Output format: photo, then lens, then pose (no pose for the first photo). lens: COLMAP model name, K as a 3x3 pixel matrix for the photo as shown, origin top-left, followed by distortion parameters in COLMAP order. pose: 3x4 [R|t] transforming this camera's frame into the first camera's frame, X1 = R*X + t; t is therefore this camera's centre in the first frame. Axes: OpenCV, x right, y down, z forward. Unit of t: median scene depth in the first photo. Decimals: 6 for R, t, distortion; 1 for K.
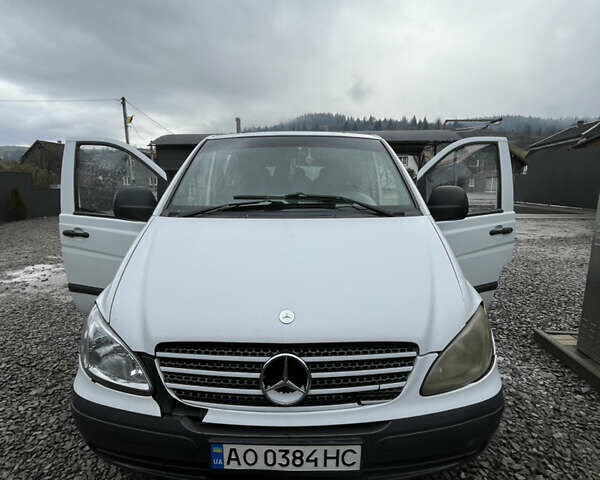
lens RADIAL K [[326.8, 0, 299.7], [0, 326.8, 240.1], [0, 0, 1]] dist [0.001887, -0.002699]
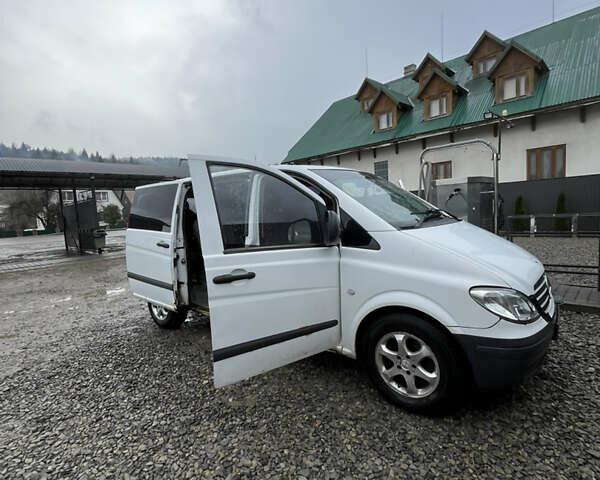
lens RADIAL K [[326.8, 0, 297.4], [0, 326.8, 240.3], [0, 0, 1]] dist [0.001887, -0.002699]
pose [[0.633911, -0.105923, 0.766118, -1.166116], [0.185804, 0.982424, -0.017911, -0.064023], [-0.750756, 0.153702, 0.642450, 0.373351]]
